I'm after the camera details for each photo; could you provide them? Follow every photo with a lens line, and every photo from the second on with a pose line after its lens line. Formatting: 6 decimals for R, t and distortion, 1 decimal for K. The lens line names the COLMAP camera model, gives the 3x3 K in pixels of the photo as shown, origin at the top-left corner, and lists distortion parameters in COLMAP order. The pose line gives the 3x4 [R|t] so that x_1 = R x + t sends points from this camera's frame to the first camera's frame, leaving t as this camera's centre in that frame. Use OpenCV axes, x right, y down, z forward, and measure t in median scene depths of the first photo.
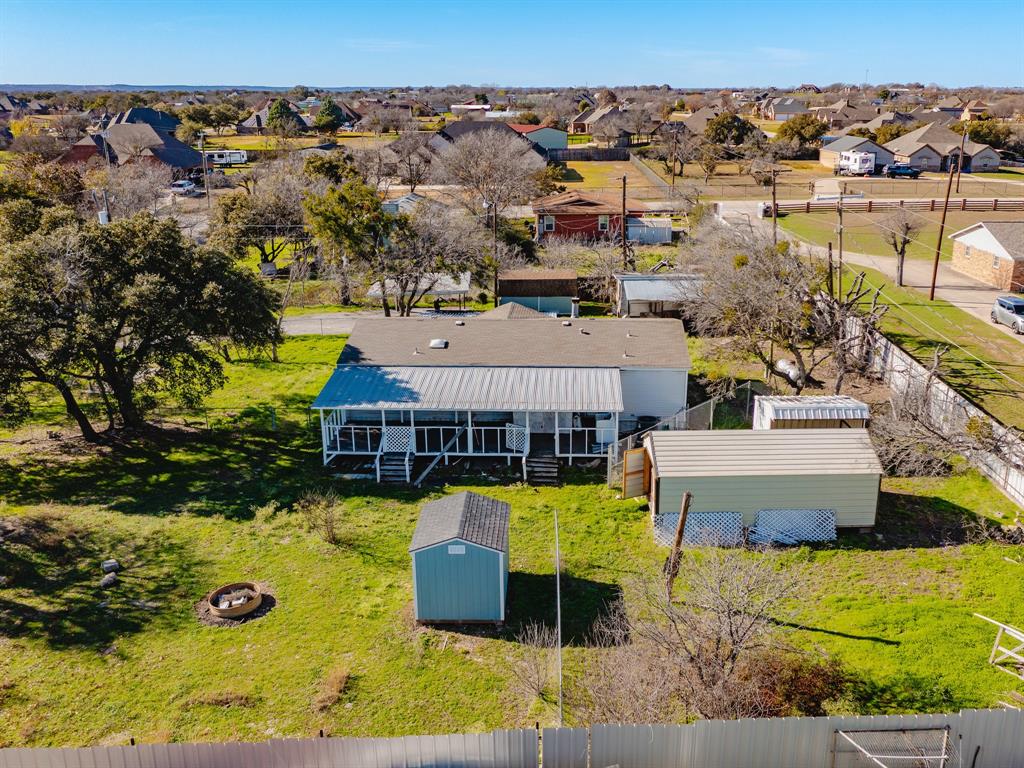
lens RADIAL K [[938.9, 0, 554.4], [0, 938.9, 386.0], [0, 0, 1]] dist [-0.045695, 0.112069]
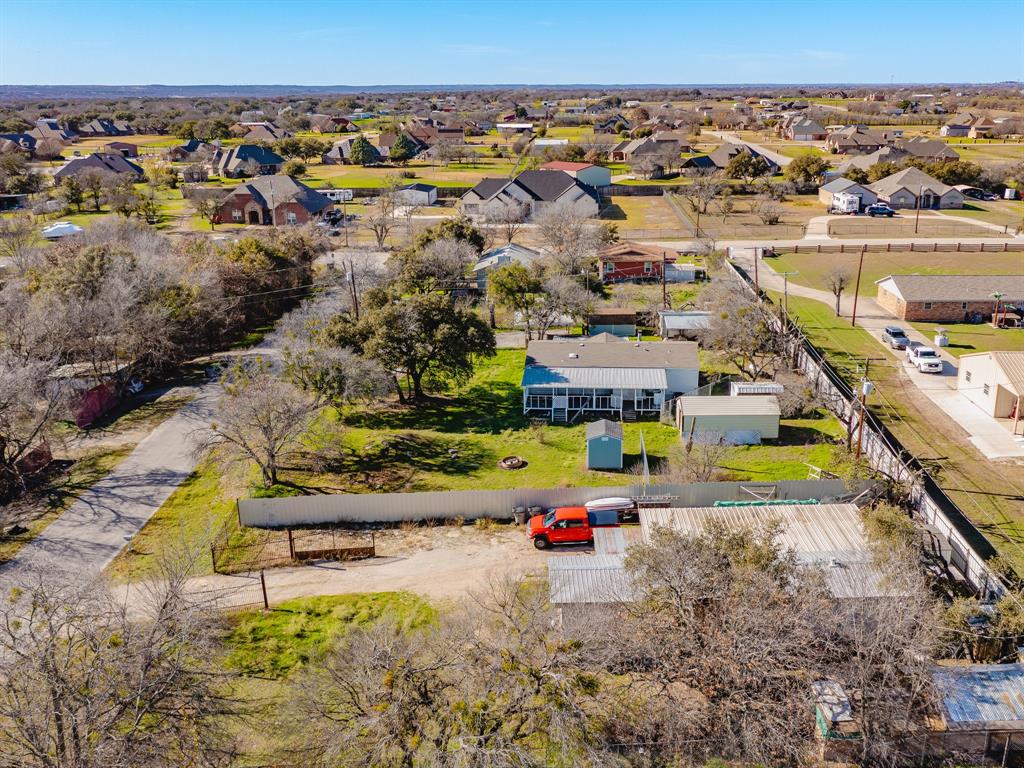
lens RADIAL K [[938.9, 0, 554.4], [0, 938.9, 386.0], [0, 0, 1]] dist [-0.045695, 0.112069]
pose [[0.999530, 0.003111, -0.030483, -0.110794], [-0.003013, 0.999990, 0.003237, 0.013896], [0.030493, -0.003144, 0.999530, -1.067130]]
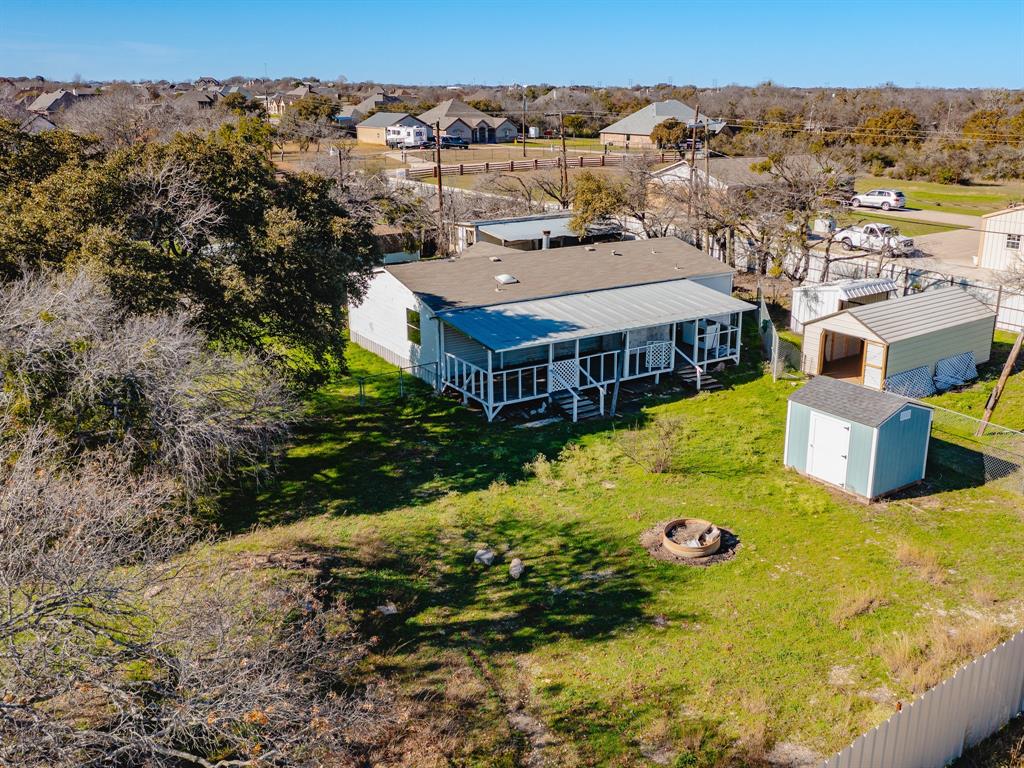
lens RADIAL K [[938.9, 0, 554.4], [0, 938.9, 386.0], [0, 0, 1]] dist [-0.045695, 0.112069]
pose [[0.817124, -0.171635, 0.550318, -0.649854], [0.169700, 0.983965, 0.054907, 0.015551], [-0.550918, 0.048523, 0.833148, 0.245532]]
